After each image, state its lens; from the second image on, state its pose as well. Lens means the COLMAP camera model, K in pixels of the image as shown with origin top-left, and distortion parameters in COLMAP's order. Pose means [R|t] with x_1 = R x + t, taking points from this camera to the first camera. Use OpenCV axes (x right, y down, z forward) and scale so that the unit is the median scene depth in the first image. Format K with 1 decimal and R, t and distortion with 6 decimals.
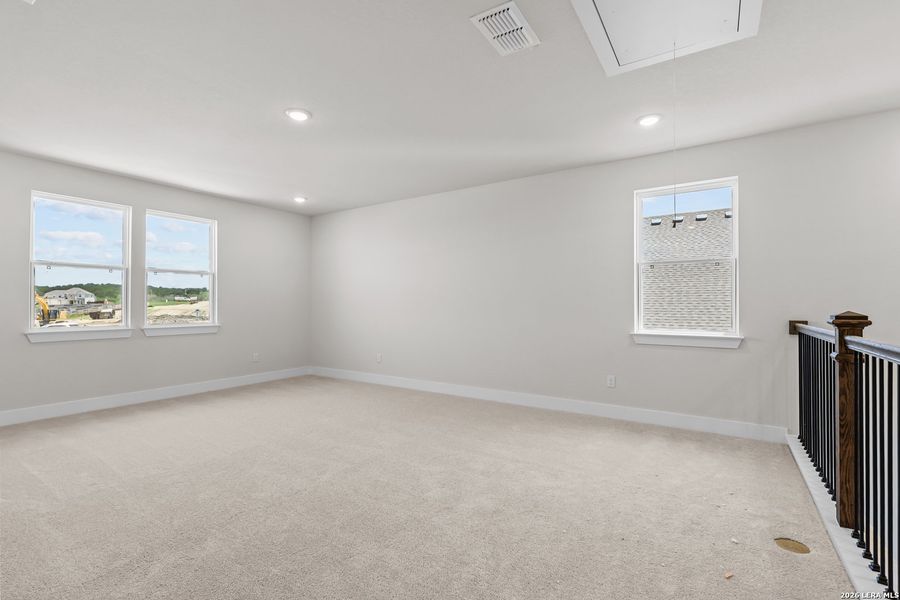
lens RADIAL K [[415.8, 0, 448.6], [0, 415.8, 303.9], [0, 0, 1]] dist [-0.003136, -0.000076]
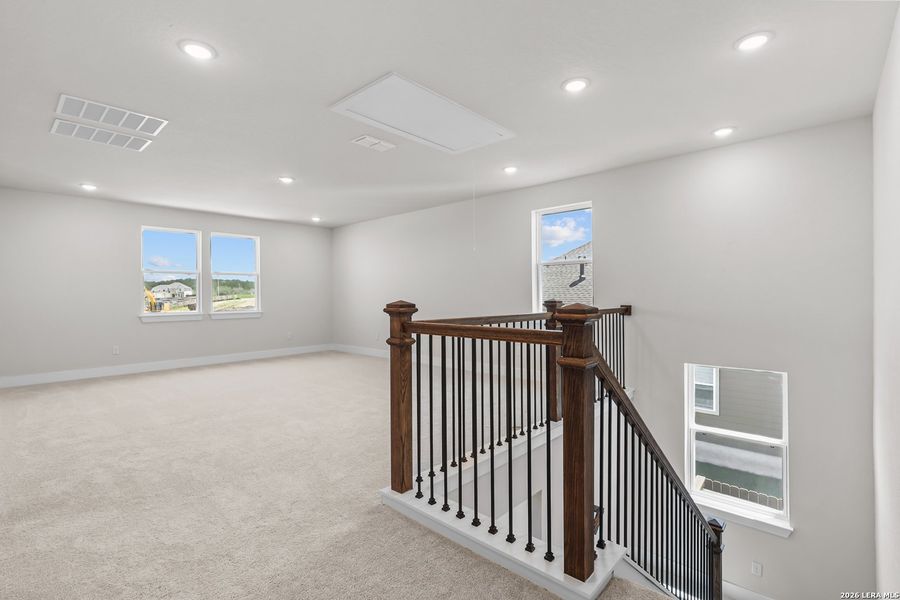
lens RADIAL K [[415.8, 0, 454.8], [0, 415.8, 297.9], [0, 0, 1]] dist [-0.003136, -0.000076]
pose [[0.989798, -0.008292, -0.142234, 0.231350], [0.009676, 0.999912, 0.009044, -0.001183], [0.142147, -0.010328, 0.989792, -0.230450]]
